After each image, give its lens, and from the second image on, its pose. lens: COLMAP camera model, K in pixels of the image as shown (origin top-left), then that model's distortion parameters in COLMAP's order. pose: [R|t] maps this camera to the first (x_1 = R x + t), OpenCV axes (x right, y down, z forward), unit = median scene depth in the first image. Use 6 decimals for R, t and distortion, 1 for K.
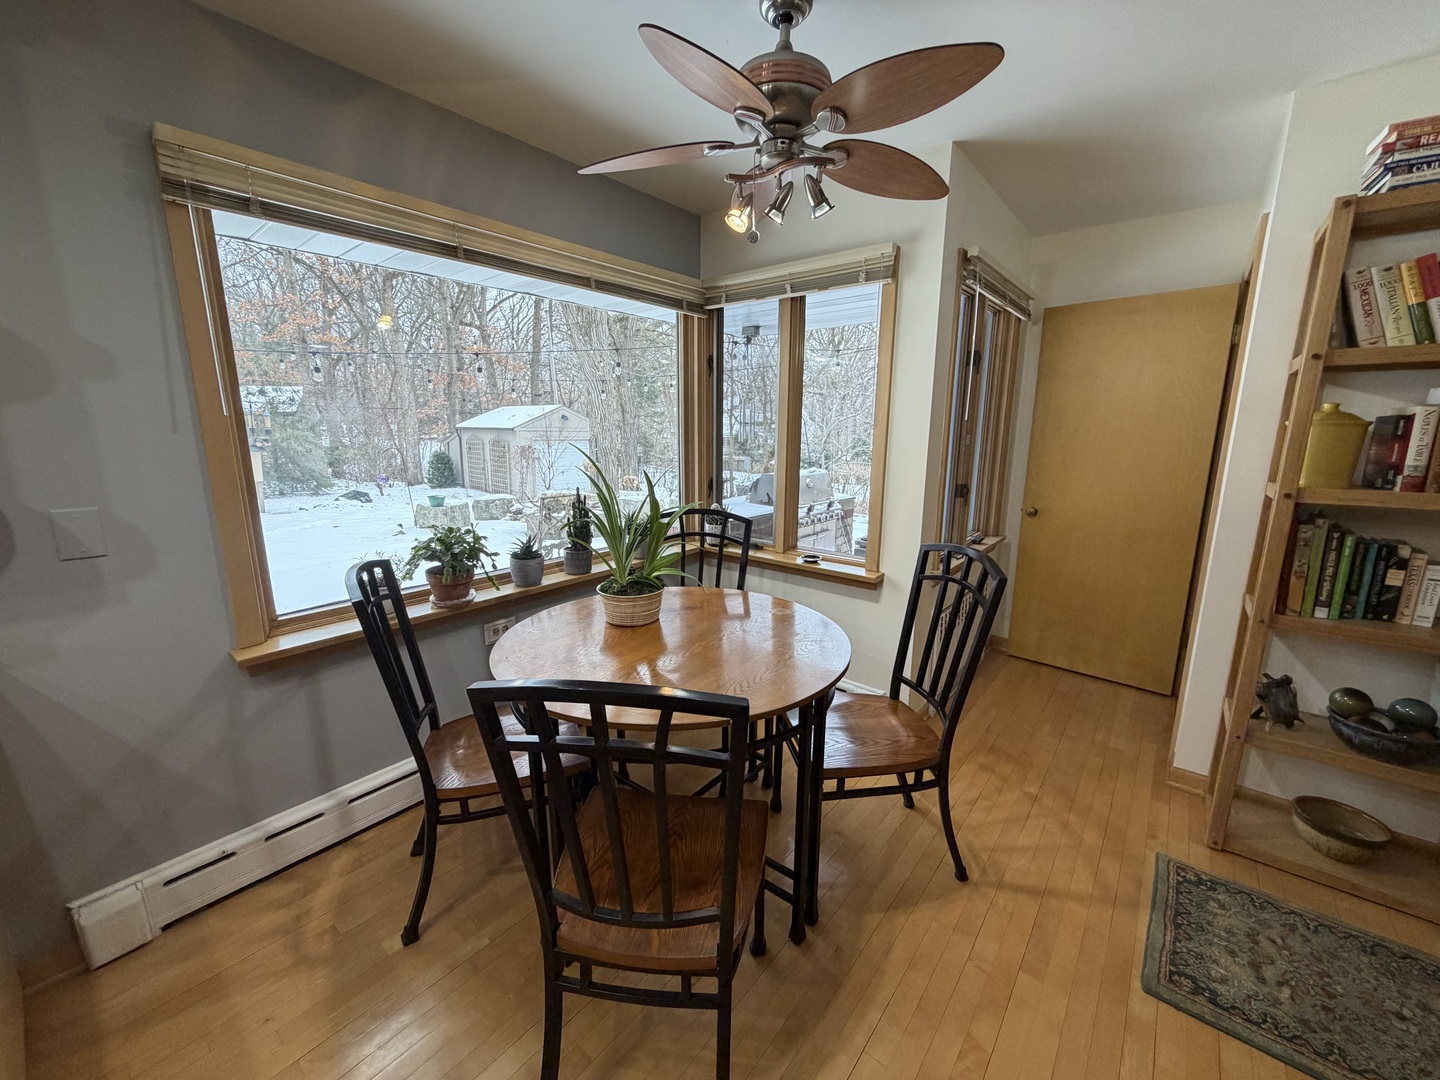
lens RADIAL K [[570.5, 0, 719.1], [0, 570.5, 544.1], [0, 0, 1]] dist [0.001997, -0.000201]
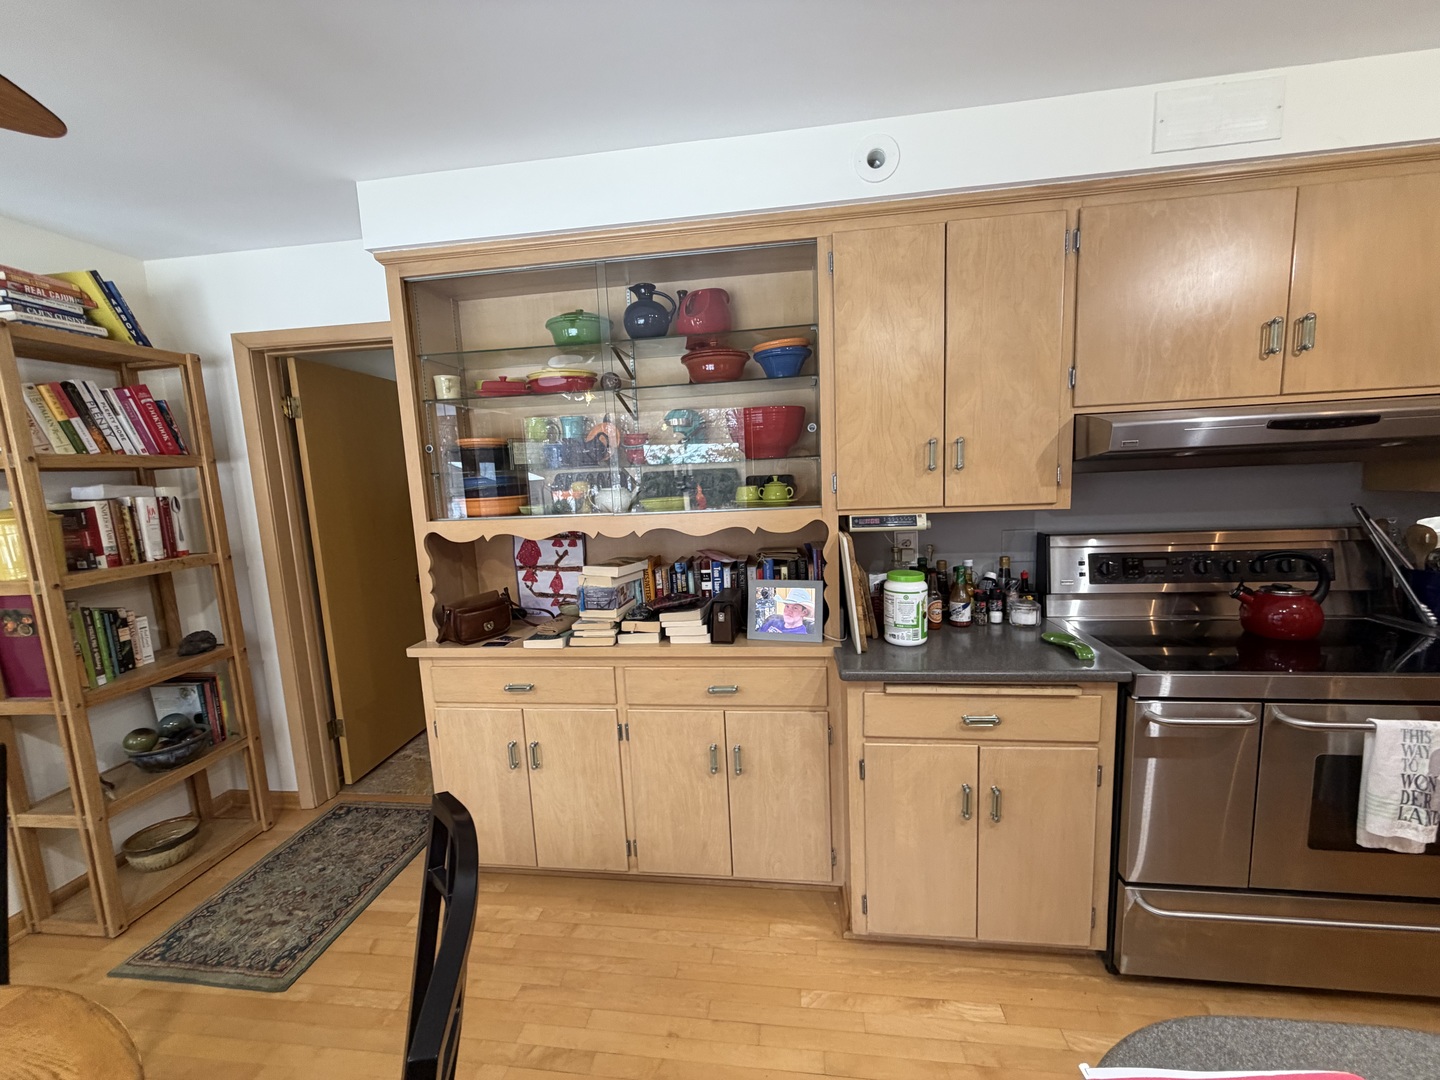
lens RADIAL K [[570.5, 0, 717.0], [0, 570.5, 541.6], [0, 0, 1]] dist [0.001997, -0.000201]
pose [[-0.531106, -0.093651, 0.842114, -0.551610], [0.206712, 0.949521, 0.235965, -0.164873], [-0.821703, 0.299397, -0.484938, 0.493919]]
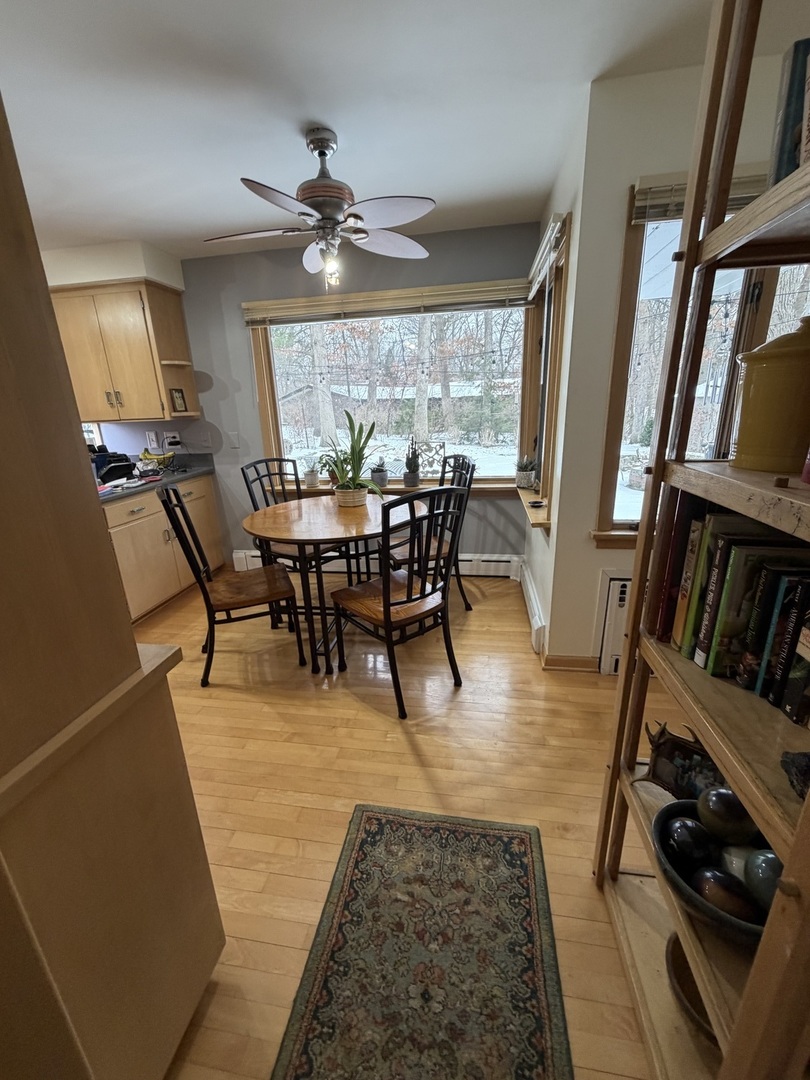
lens RADIAL K [[427.9, 0, 407.4], [0, 427.9, 536.7], [0, 0, 1]] dist [0.001997, -0.000201]
pose [[0.499891, 0.232529, -0.834290, 1.339989], [-0.136918, 0.972389, 0.188981, -0.066725], [0.855197, 0.019759, 0.517926, 0.480001]]
